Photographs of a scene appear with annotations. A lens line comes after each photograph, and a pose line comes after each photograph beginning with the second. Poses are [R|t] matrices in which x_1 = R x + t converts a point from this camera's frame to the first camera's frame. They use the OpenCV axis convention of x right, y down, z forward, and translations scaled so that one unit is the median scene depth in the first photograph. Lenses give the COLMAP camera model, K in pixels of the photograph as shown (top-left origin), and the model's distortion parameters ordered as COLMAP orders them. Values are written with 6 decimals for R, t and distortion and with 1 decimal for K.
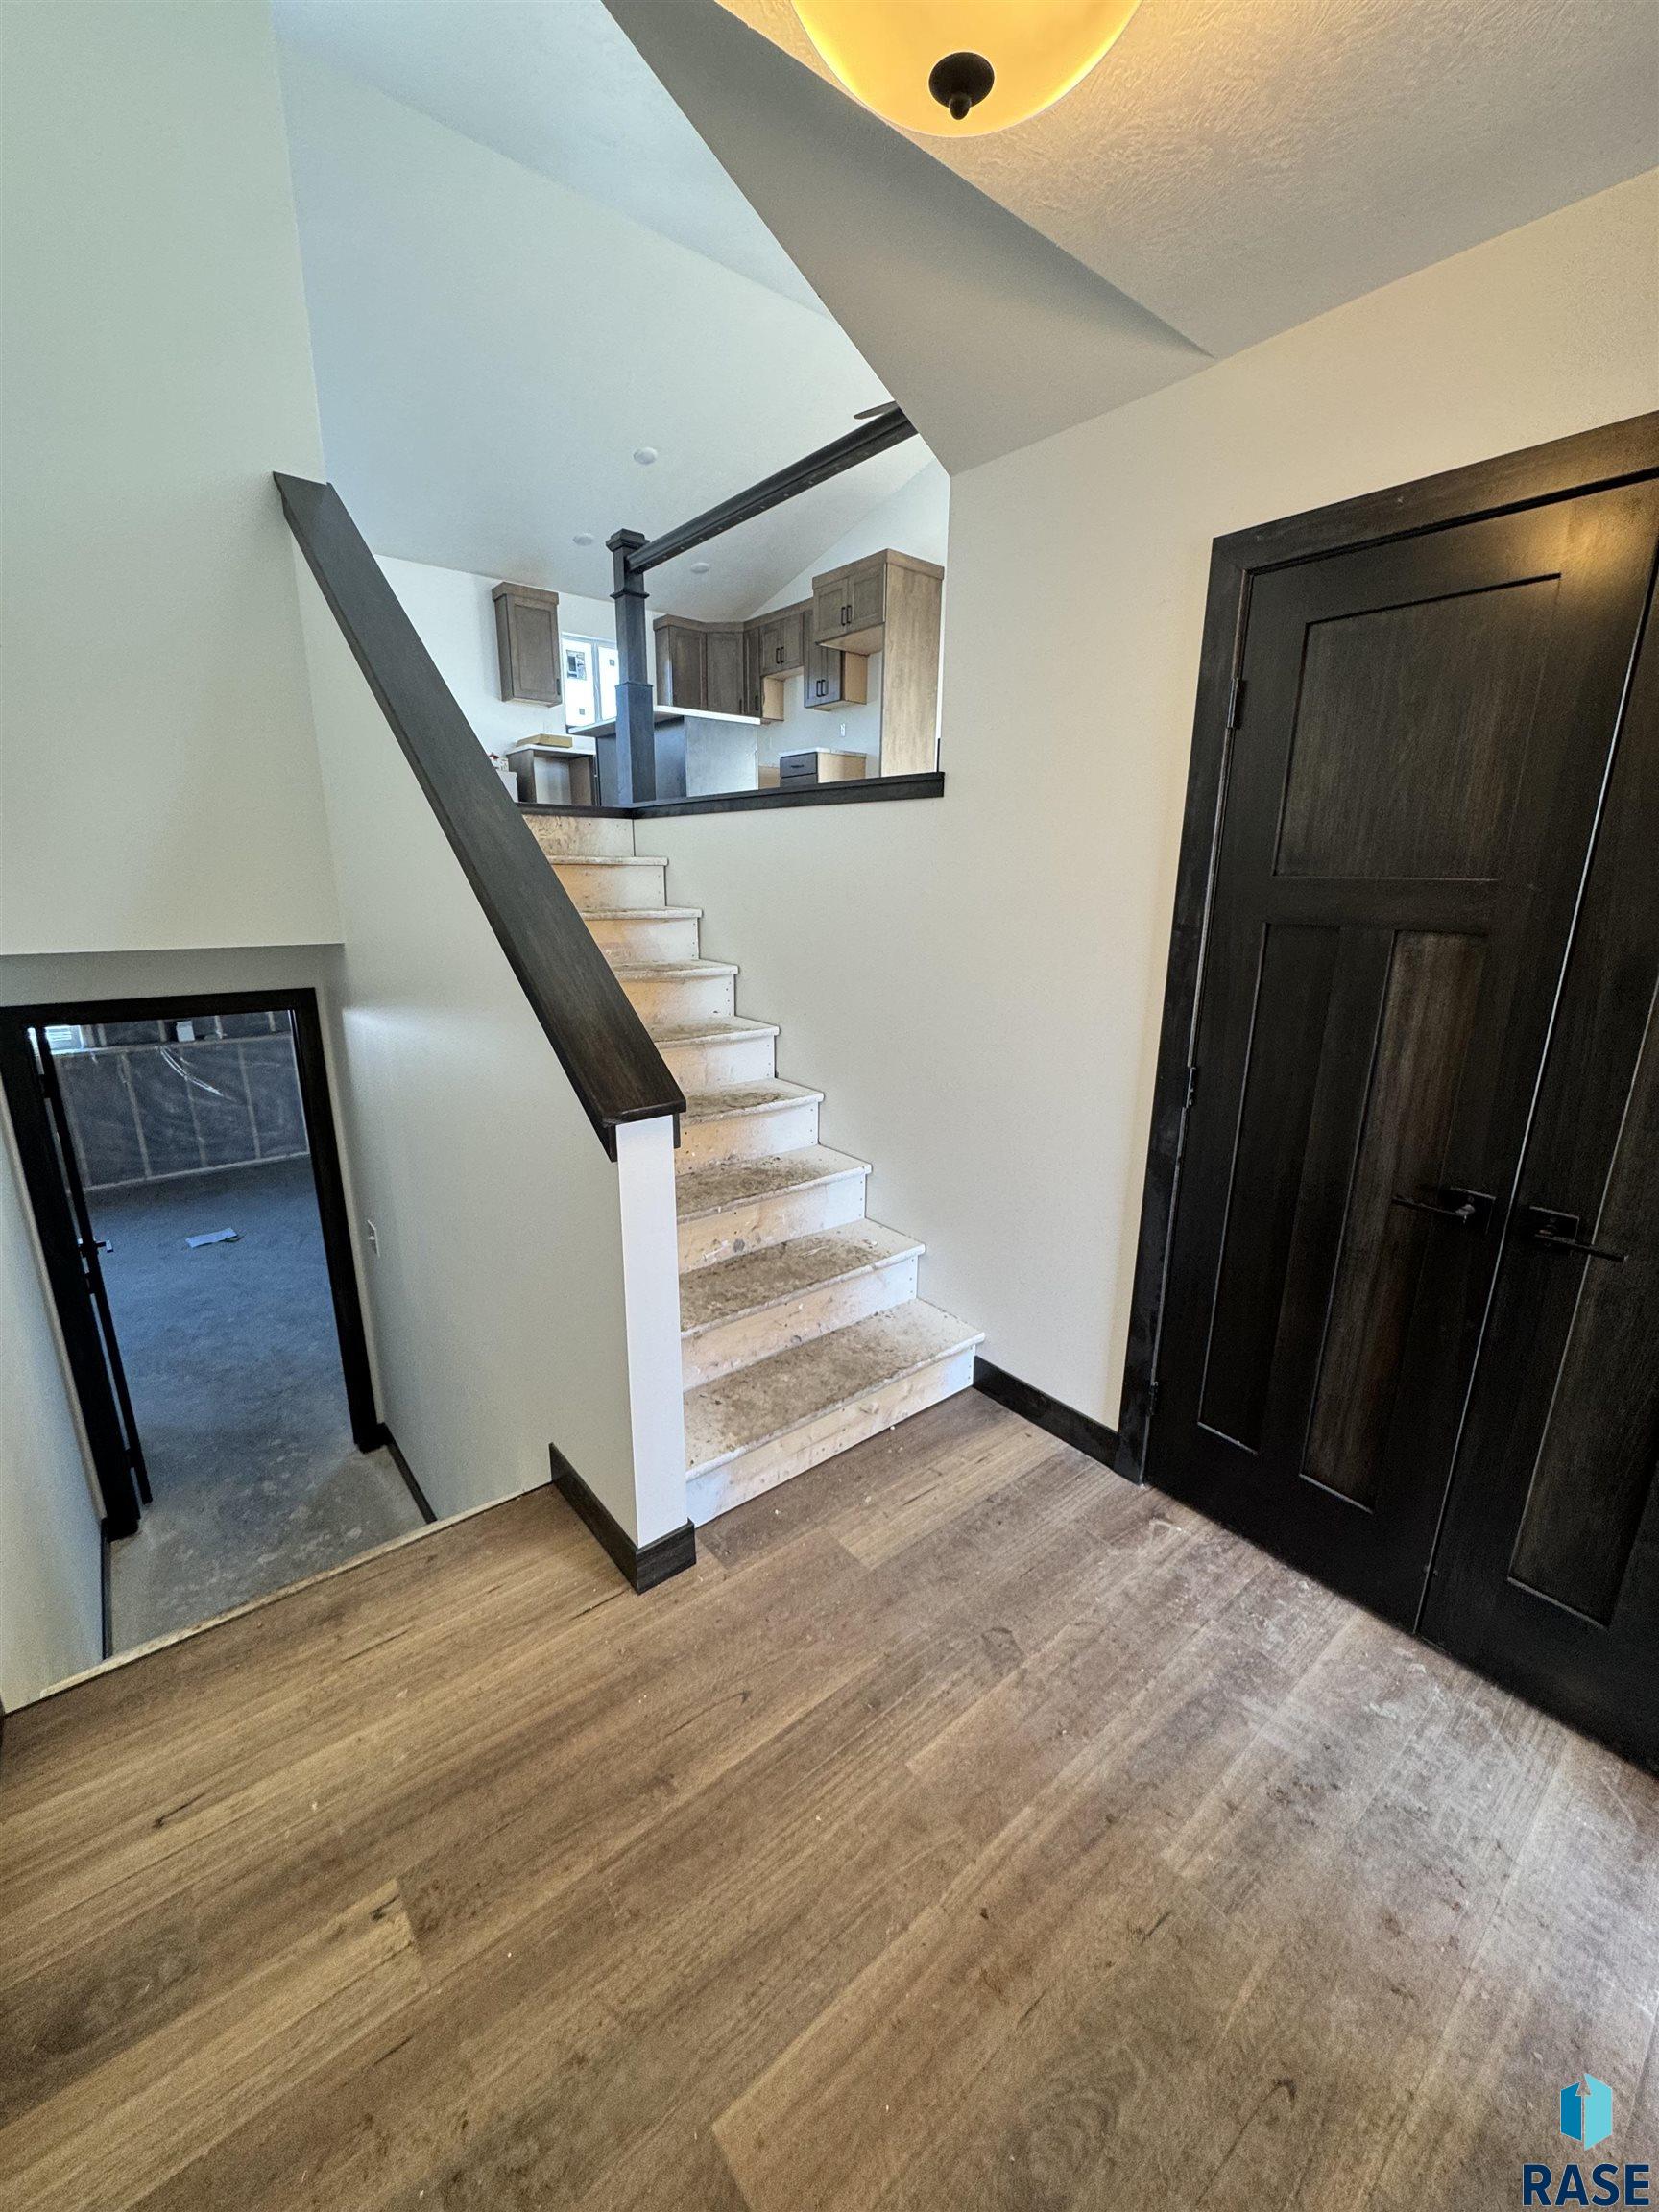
lens RADIAL K [[878.3, 0, 830.6], [0, 878.3, 1104.3], [0, 0, 1]] dist [-0.002427, 0.000249]
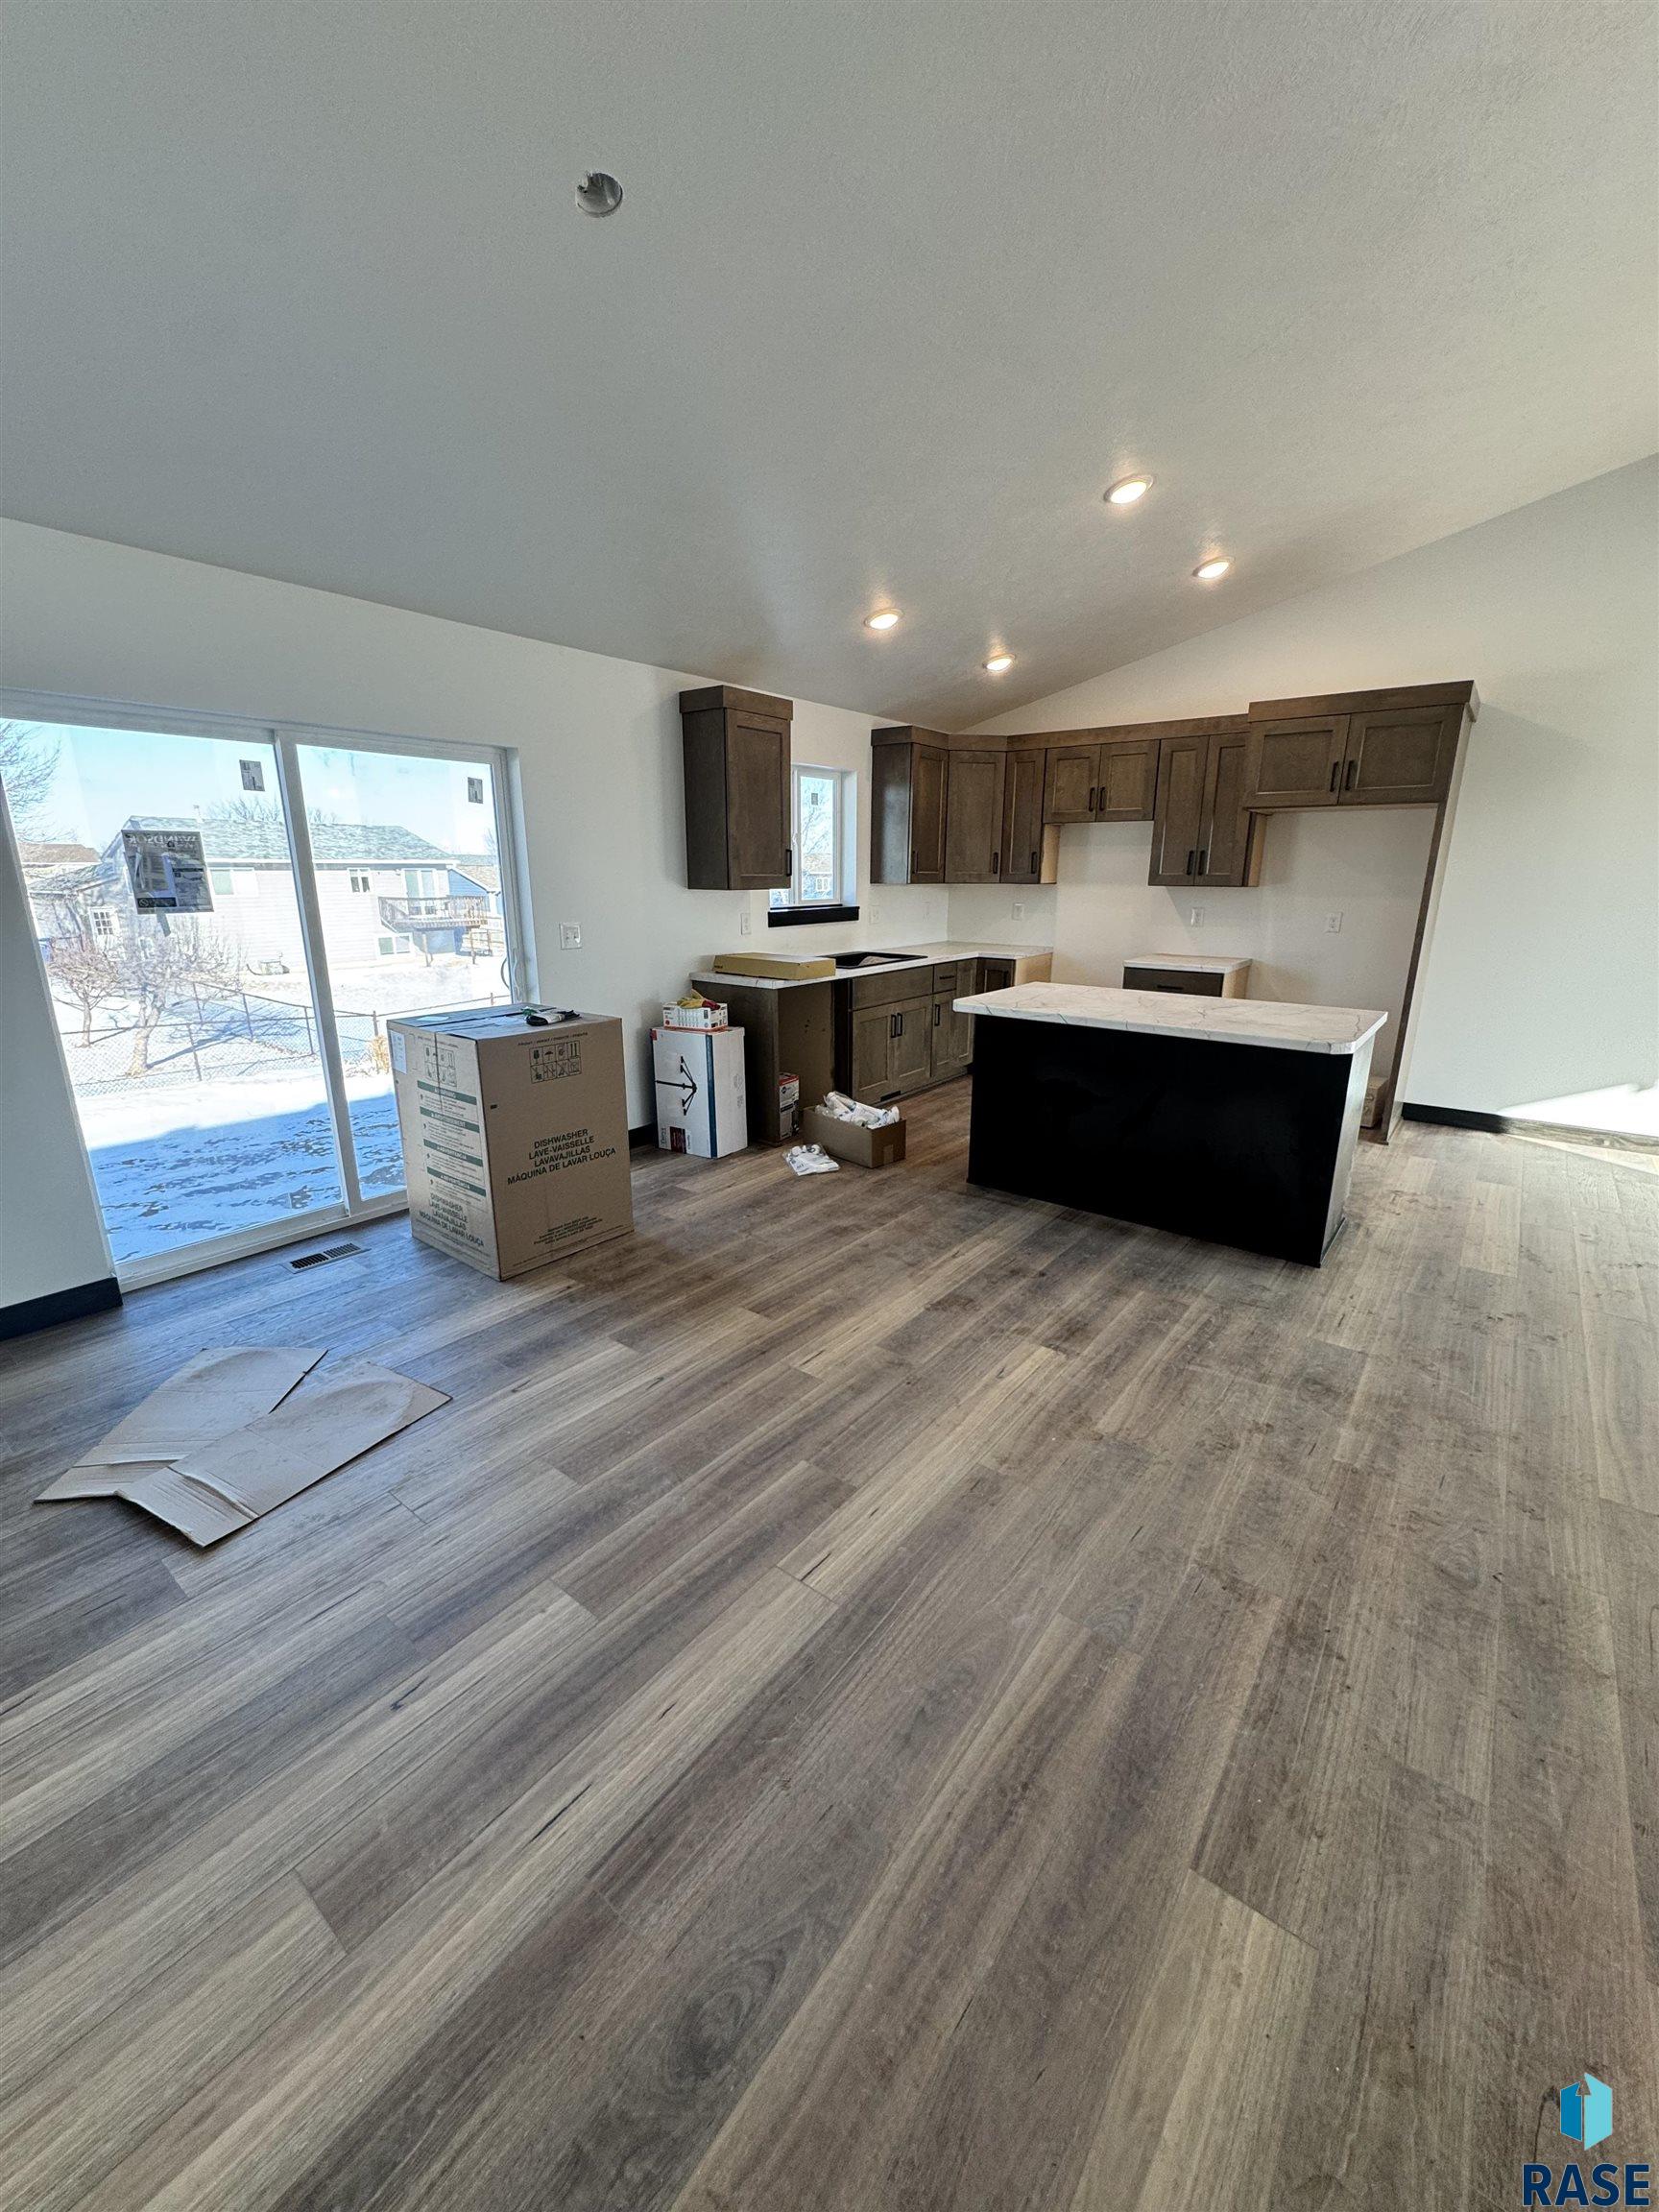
lens RADIAL K [[878.3, 0, 831.3], [0, 878.3, 1106.7], [0, 0, 1]] dist [-0.002427, 0.000249]
pose [[0.974080, -0.064847, 0.216709, -0.418114], [0.063282, 0.997895, 0.014161, -0.326198], [-0.217171, -0.000080, 0.976134, 0.441316]]
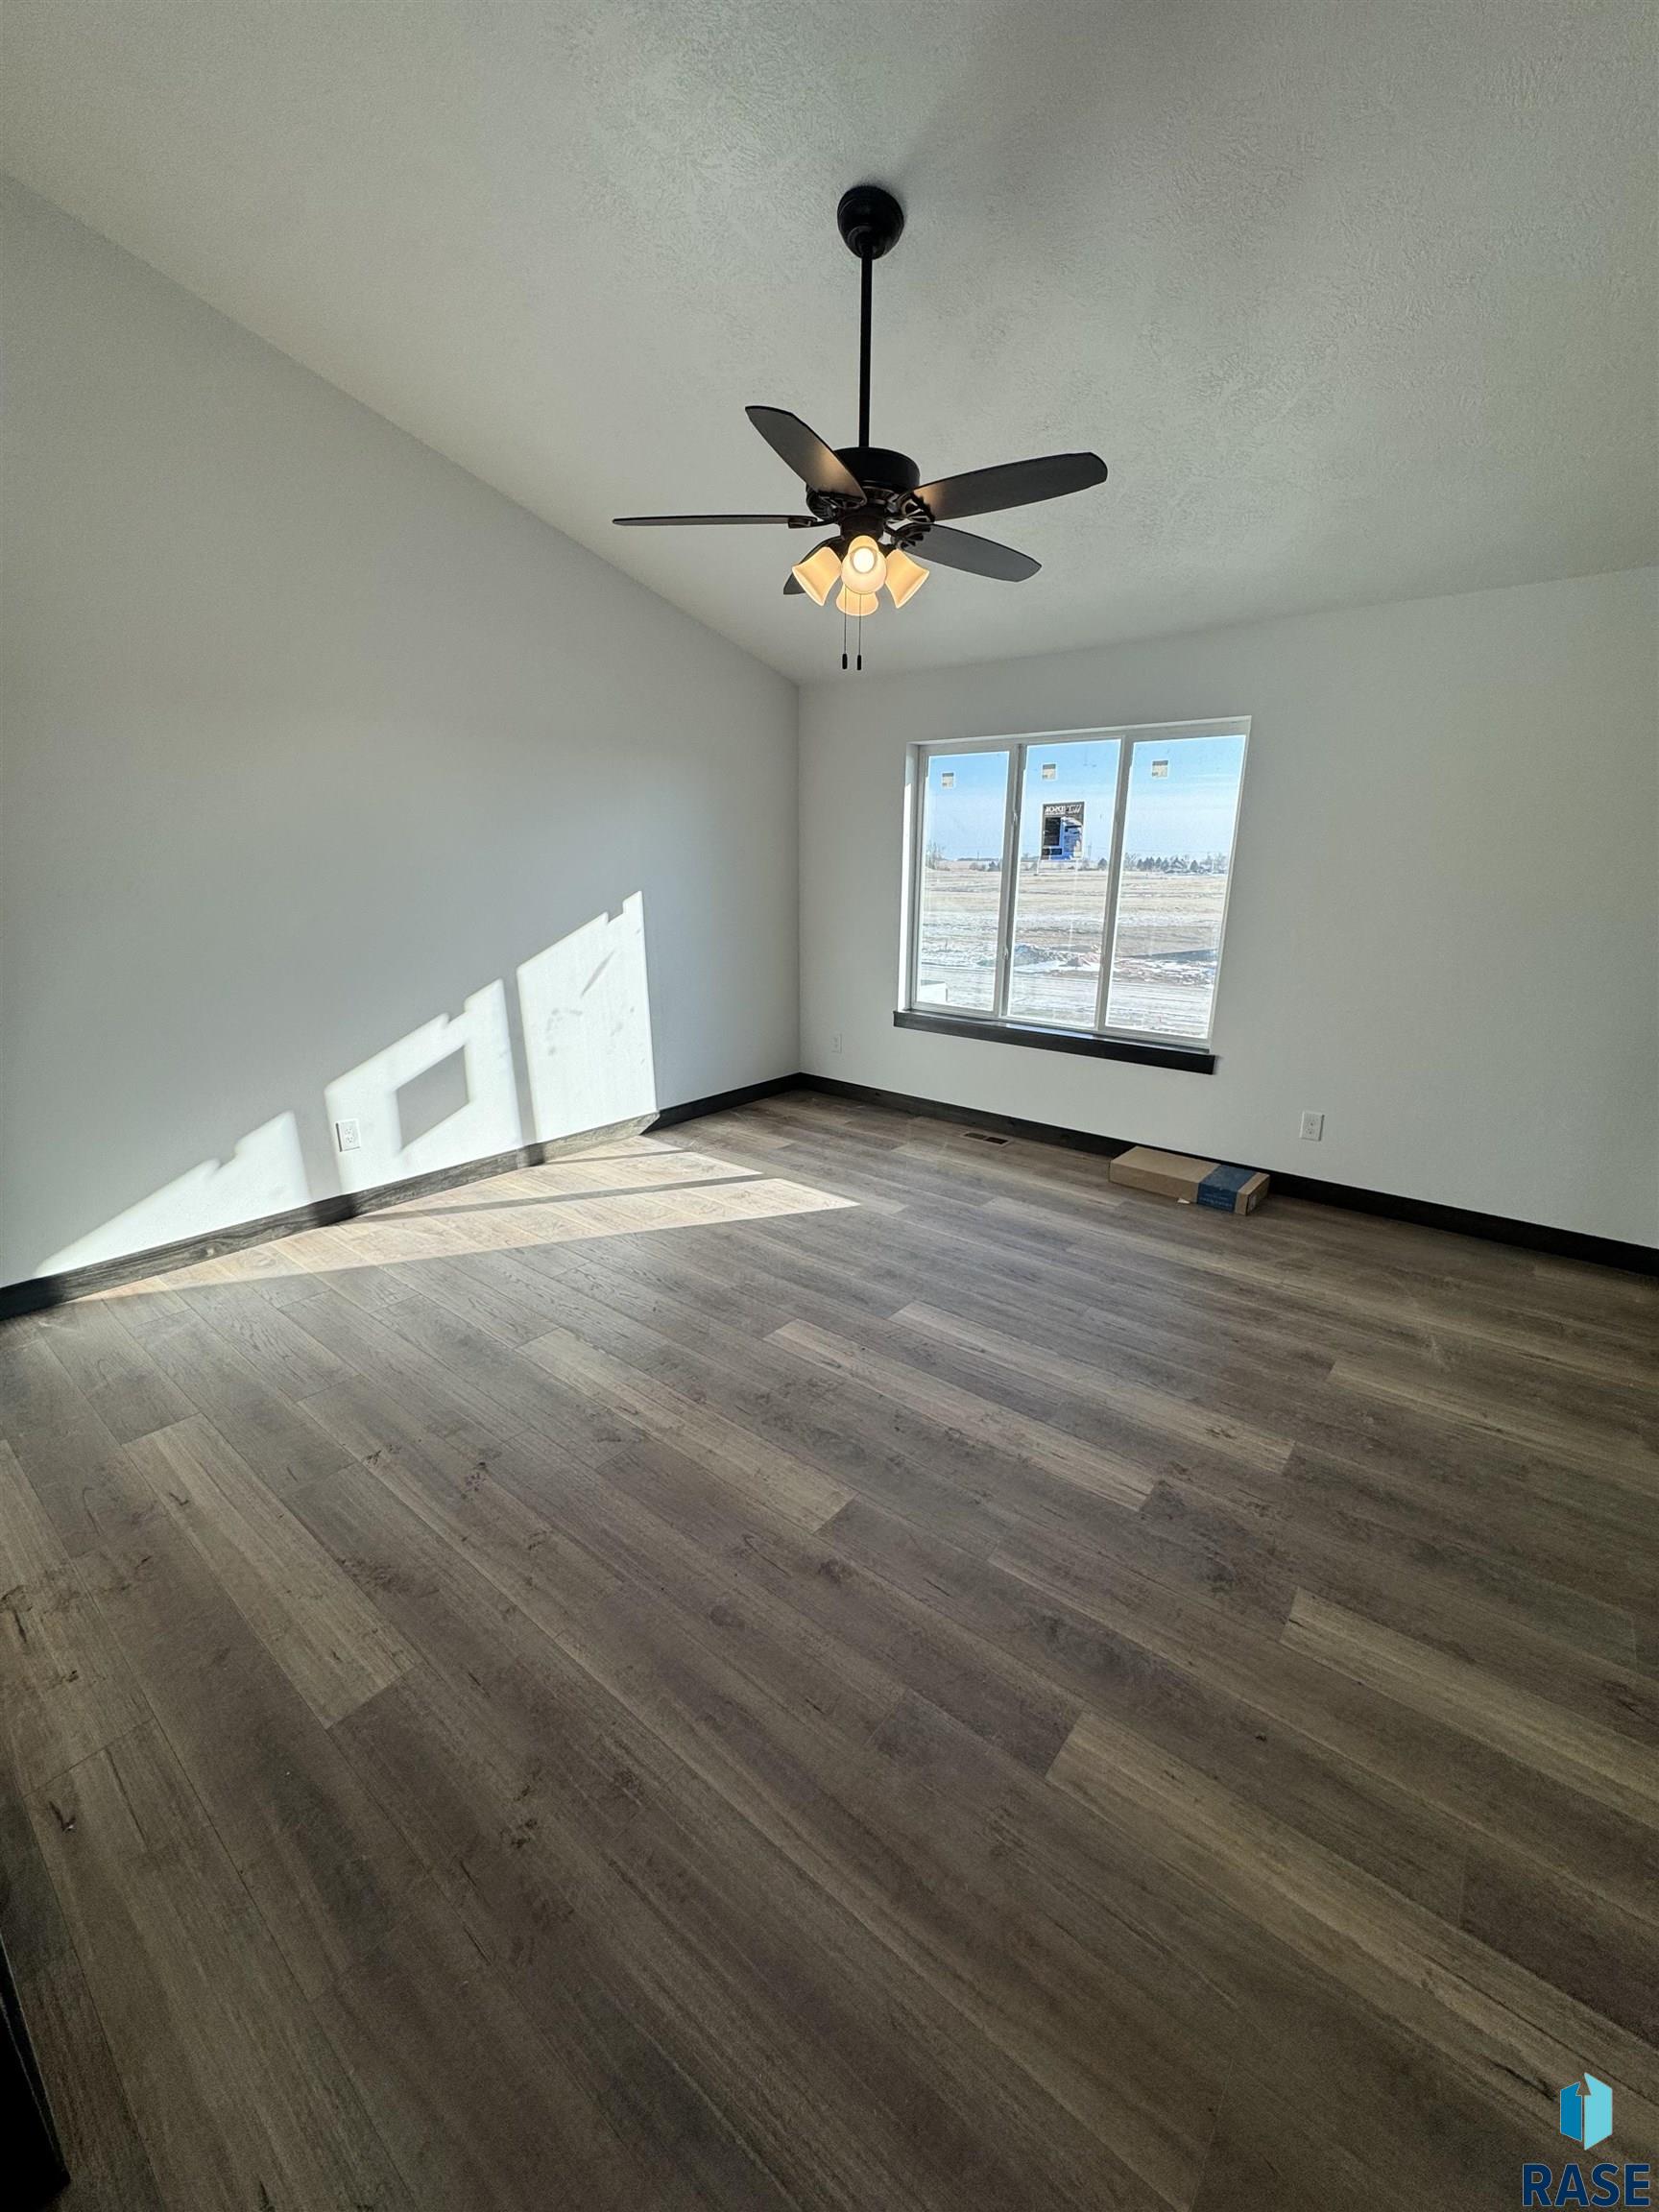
lens RADIAL K [[878.3, 0, 835.2], [0, 878.3, 1110.0], [0, 0, 1]] dist [-0.002427, 0.000249]
pose [[-0.213041, -0.279284, 0.936277, -0.217948], [0.237147, 0.914839, 0.326850, -0.380725], [-0.947826, 0.291668, -0.128667, 0.650960]]
